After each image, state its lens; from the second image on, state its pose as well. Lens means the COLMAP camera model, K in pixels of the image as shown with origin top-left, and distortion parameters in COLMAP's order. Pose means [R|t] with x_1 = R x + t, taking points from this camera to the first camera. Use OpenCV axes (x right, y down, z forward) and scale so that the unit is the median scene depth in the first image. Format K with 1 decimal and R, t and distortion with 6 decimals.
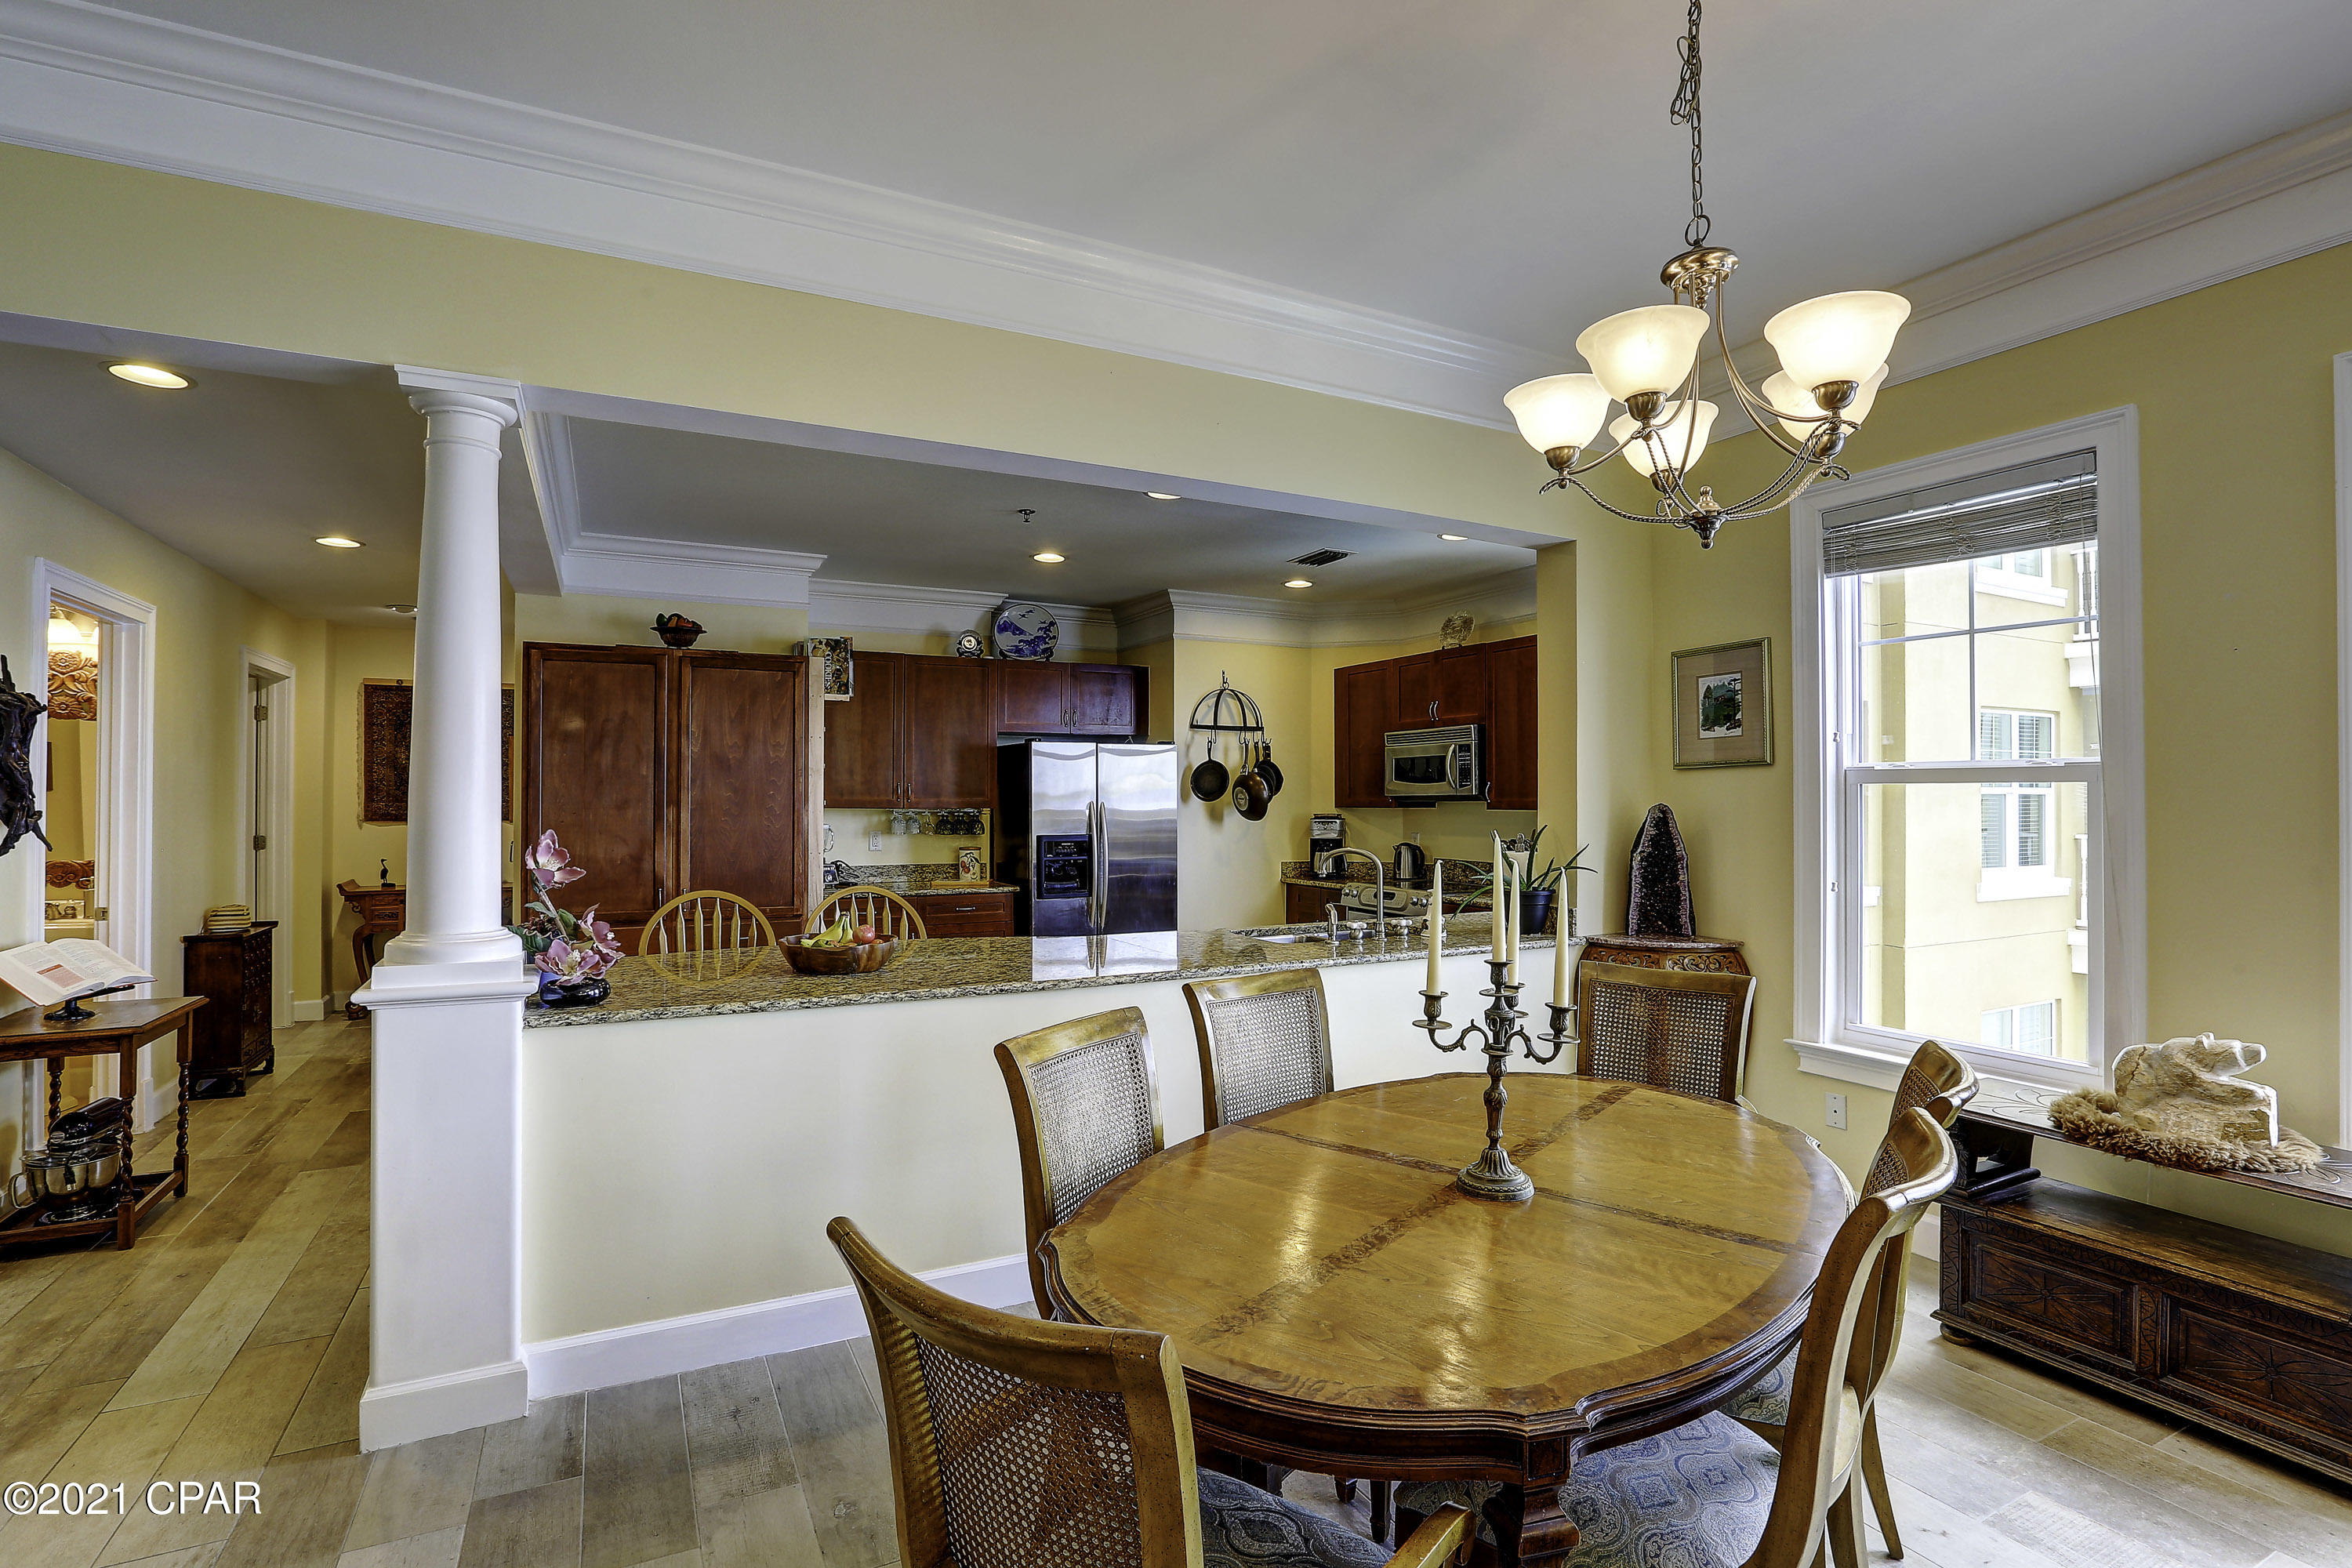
lens RADIAL K [[1120.9, 0, 1176.0], [0, 1120.9, 784.0], [0, 0, 1]] dist [-0.012347, 0.000175]
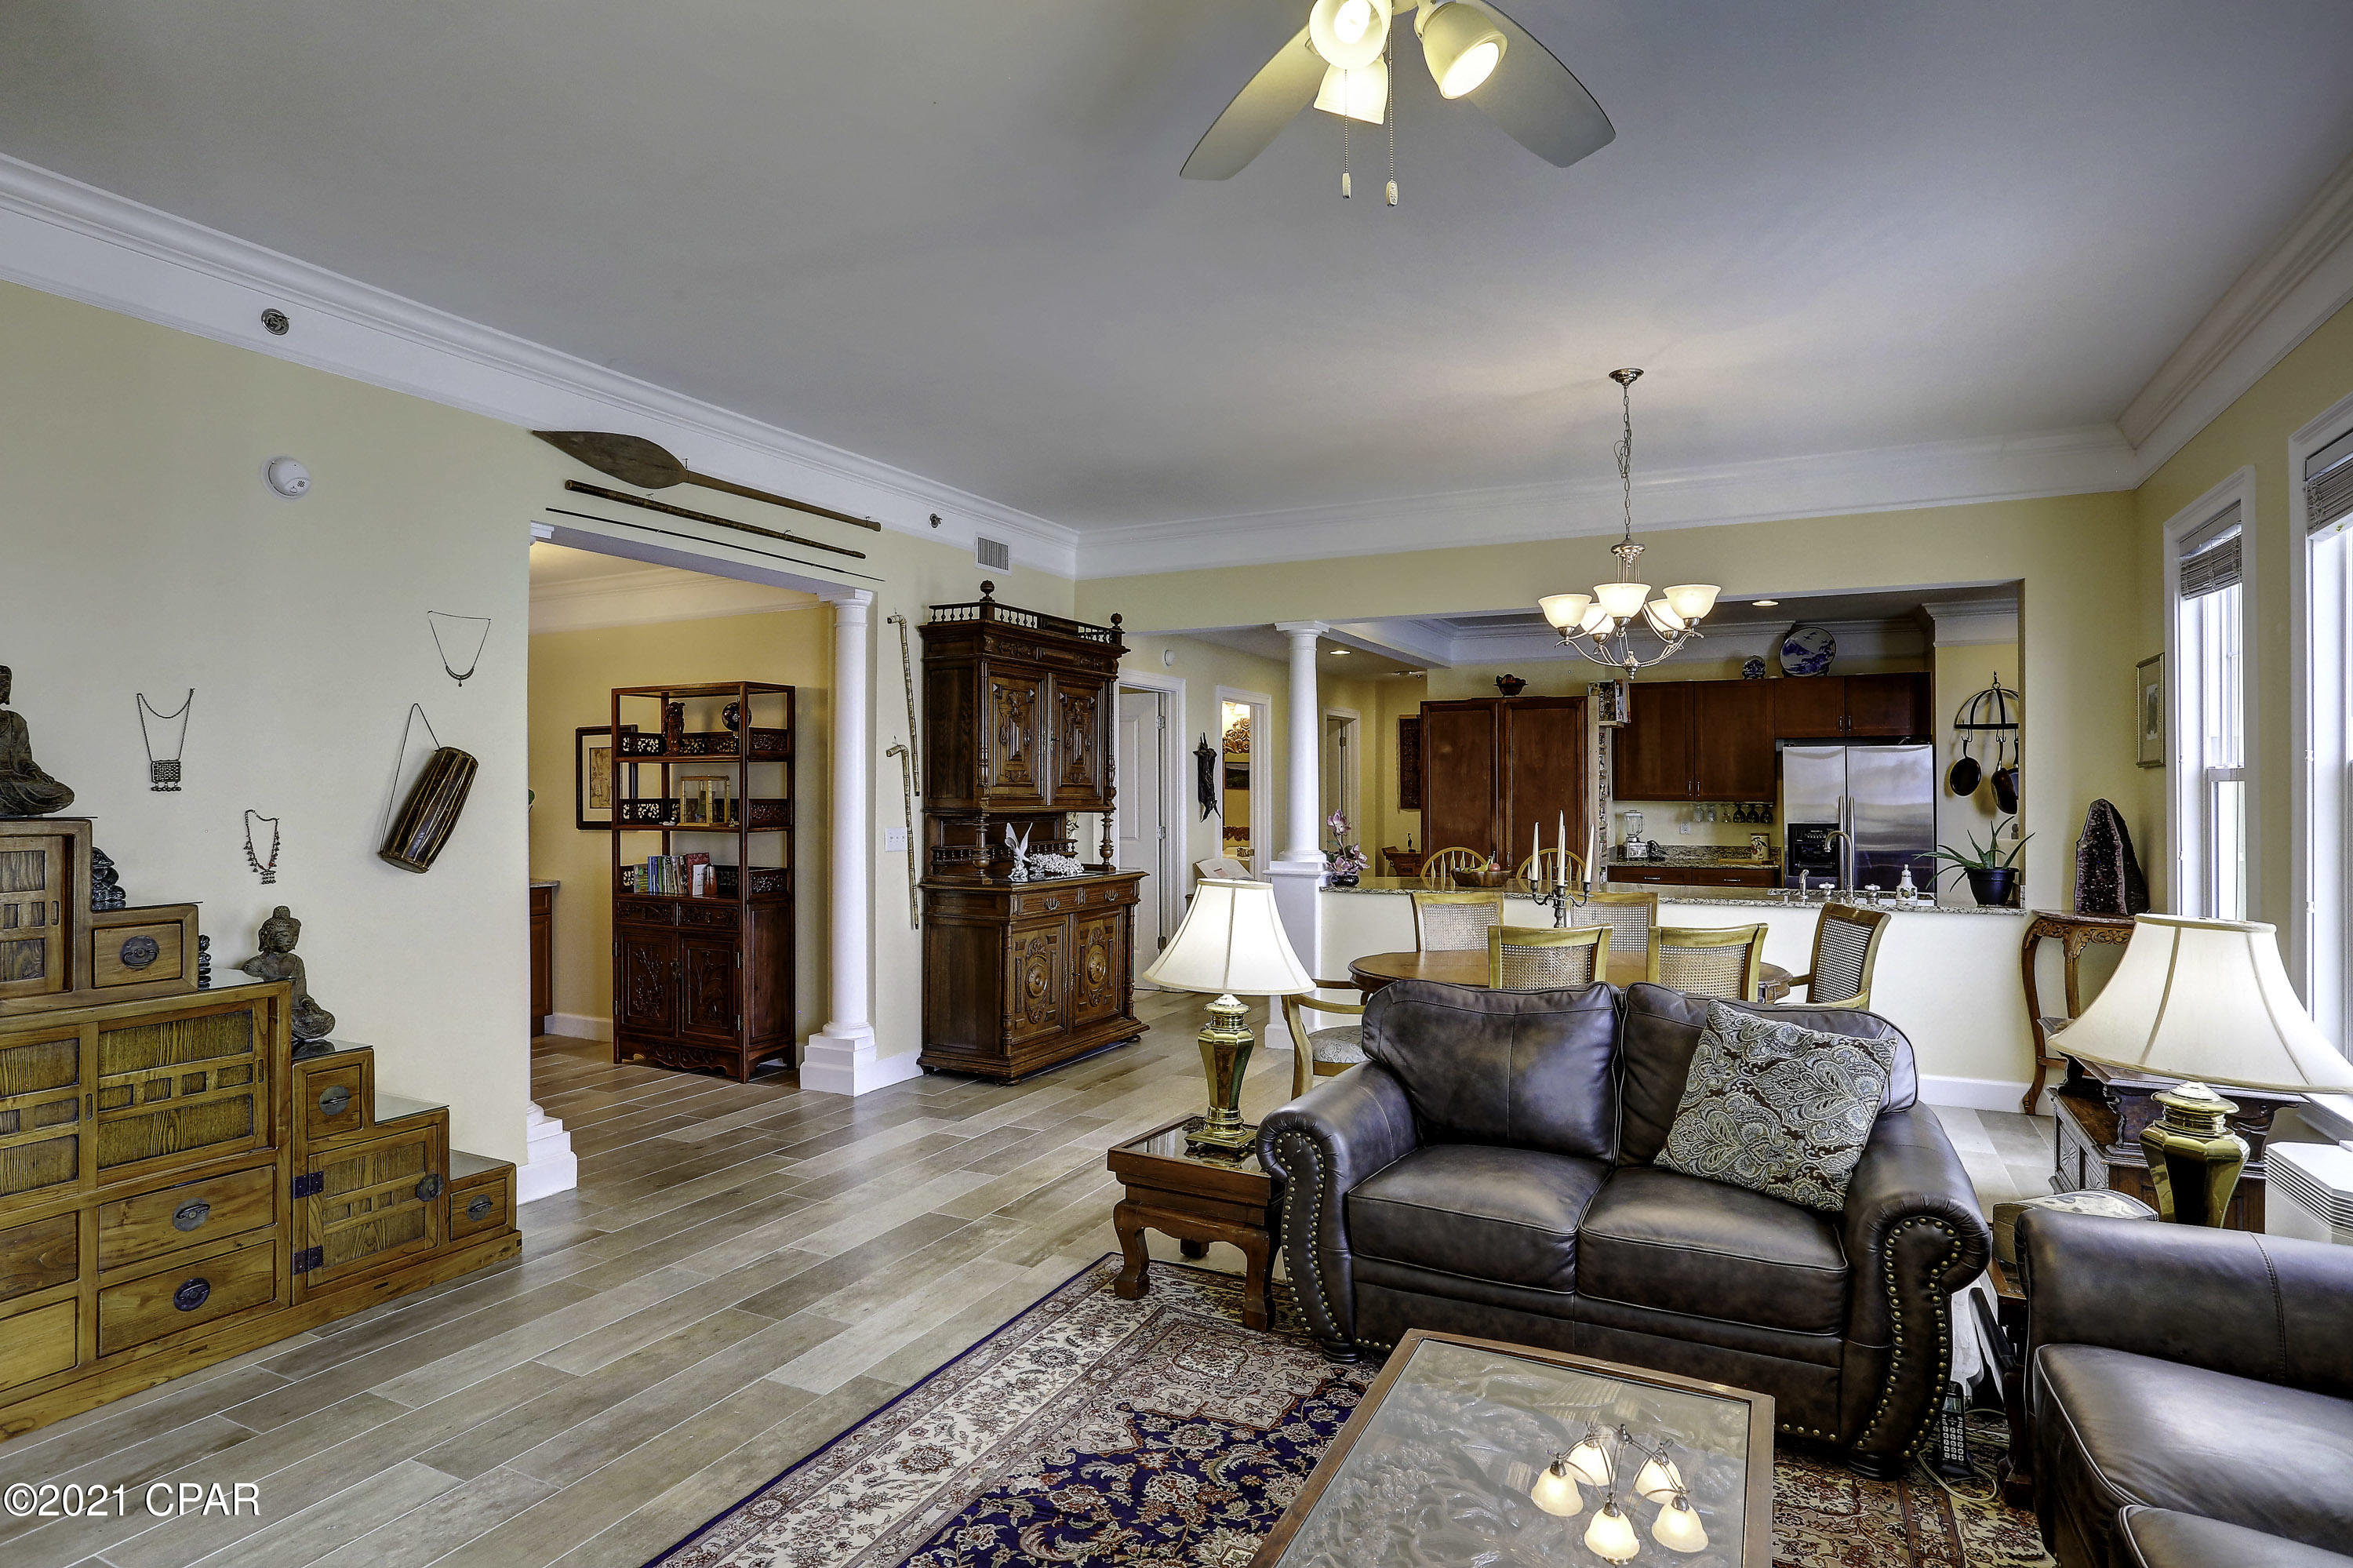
lens RADIAL K [[1276.2, 0, 1176.5], [0, 1276.2, 784.0], [0, 0, 1]] dist [-0.002364, -0.000083]
pose [[0.603609, -0.006364, -0.797255, 0.673986], [0.012267, 0.999924, 0.001306, -0.008686], [0.797186, -0.010568, 0.603642, -0.427326]]
